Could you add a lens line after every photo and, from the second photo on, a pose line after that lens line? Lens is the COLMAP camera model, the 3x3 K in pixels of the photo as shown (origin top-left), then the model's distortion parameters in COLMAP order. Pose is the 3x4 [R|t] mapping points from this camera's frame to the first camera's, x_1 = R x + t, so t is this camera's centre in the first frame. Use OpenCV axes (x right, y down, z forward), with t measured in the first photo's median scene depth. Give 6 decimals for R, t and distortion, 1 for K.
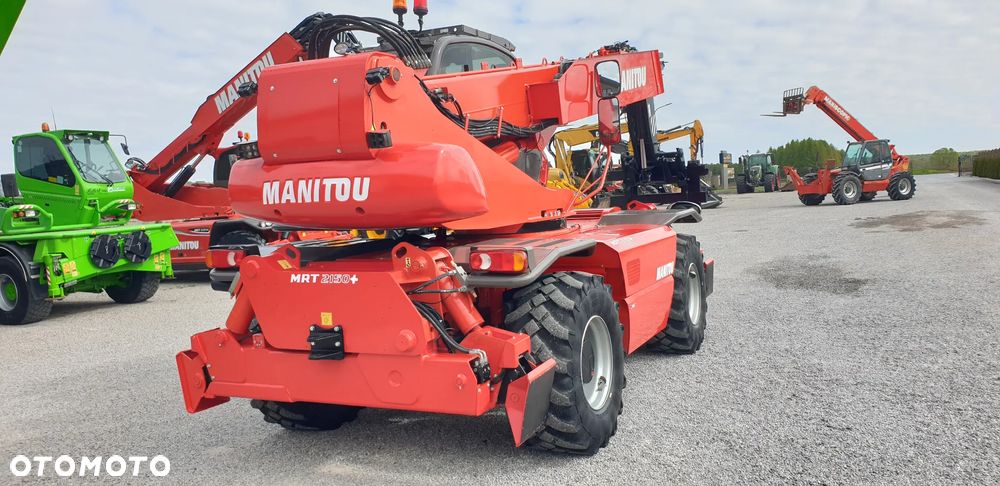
lens RADIAL K [[772.1, 0, 508.1], [0, 772.1, 244.2], [0, 0, 1]] dist [0.129675, -0.003060]
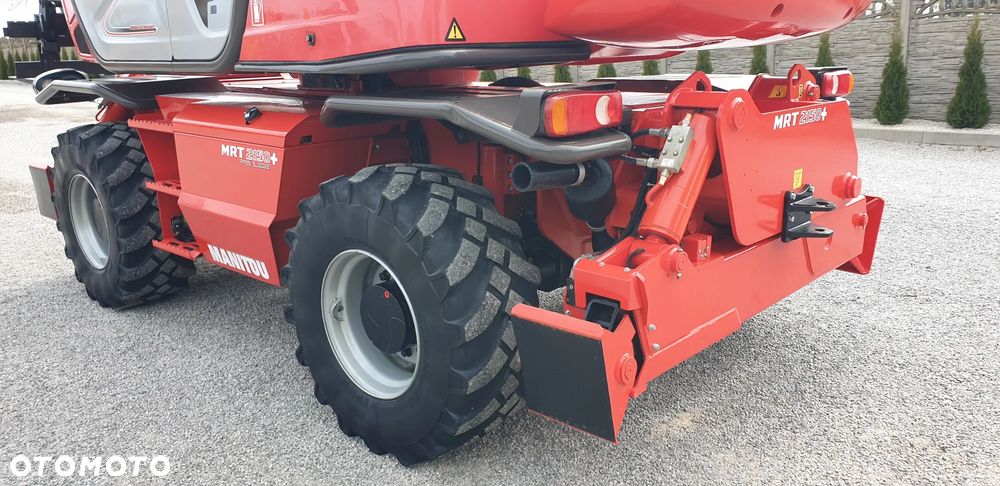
lens RADIAL K [[780.7, 0, 508.7], [0, 780.7, 237.2], [0, 0, 1]] dist [0.020922, -0.006687]
pose [[0.287318, -0.187096, 0.939384, -0.356741], [0.083389, 0.981899, 0.170059, 0.003572], [-0.954198, 0.029473, 0.297719, 0.393017]]
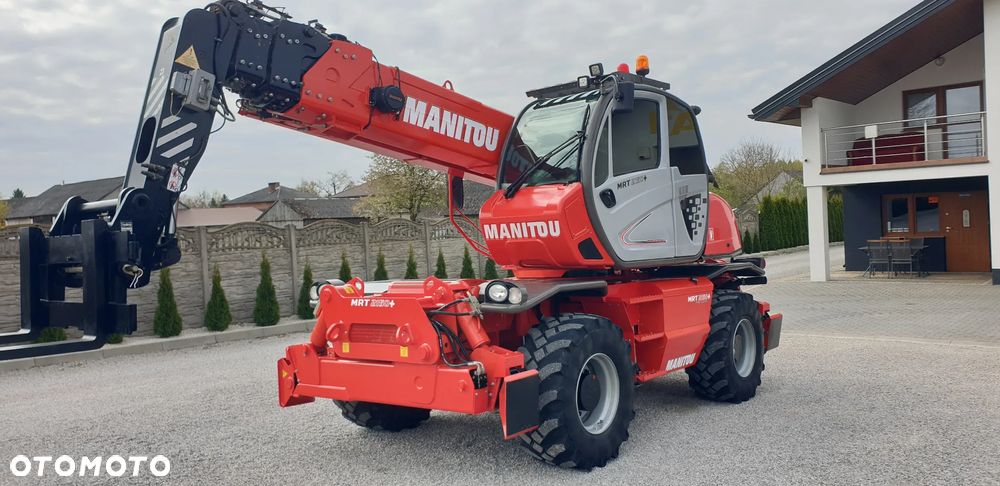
lens RADIAL K [[789.4, 0, 509.8], [0, 789.4, 229.7], [0, 0, 1]] dist [0.028792, 0.001025]
pose [[-0.969416, 0.097396, 0.225270, -0.104017], [0.111753, 0.992382, 0.051851, -0.089590], [-0.218504, 0.075440, -0.972916, 1.220583]]
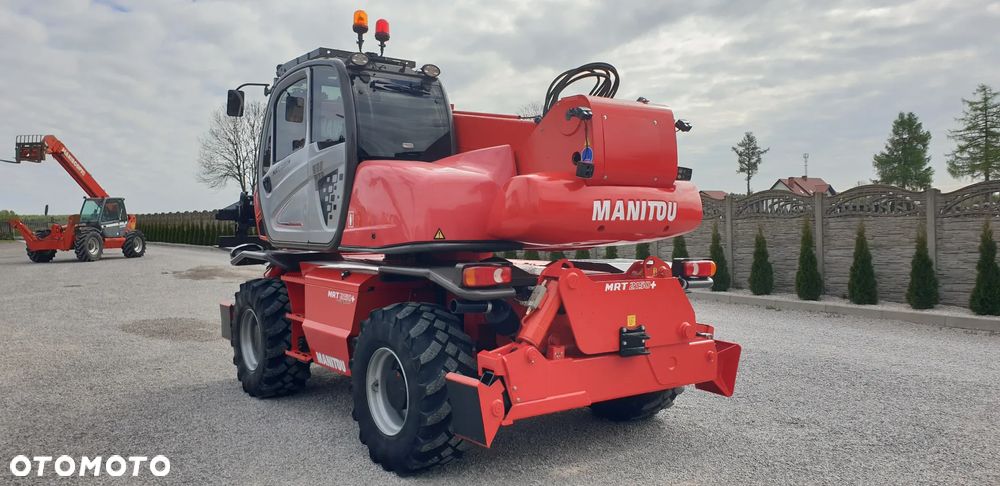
lens RADIAL K [[789.4, 0, 509.8], [0, 789.4, 229.7], [0, 0, 1]] dist [0.028792, 0.001025]
pose [[0.455815, 0.042472, 0.889061, -0.518371], [0.046561, 0.996355, -0.071470, 0.013576], [-0.888856, 0.073973, 0.452176, 0.233730]]
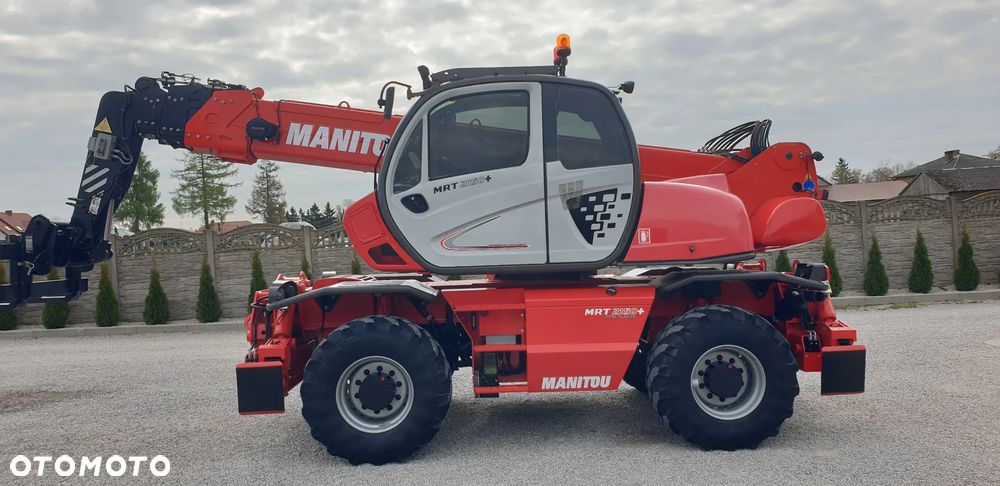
lens RADIAL K [[804.1, 0, 498.4], [0, 804.1, 229.7], [0, 0, 1]] dist [0.041807, -0.004787]
pose [[-0.480383, 0.084644, 0.872965, -0.548274], [0.130507, 0.991150, -0.024287, -0.037521], [-0.867294, 0.102261, -0.487179, 0.902311]]
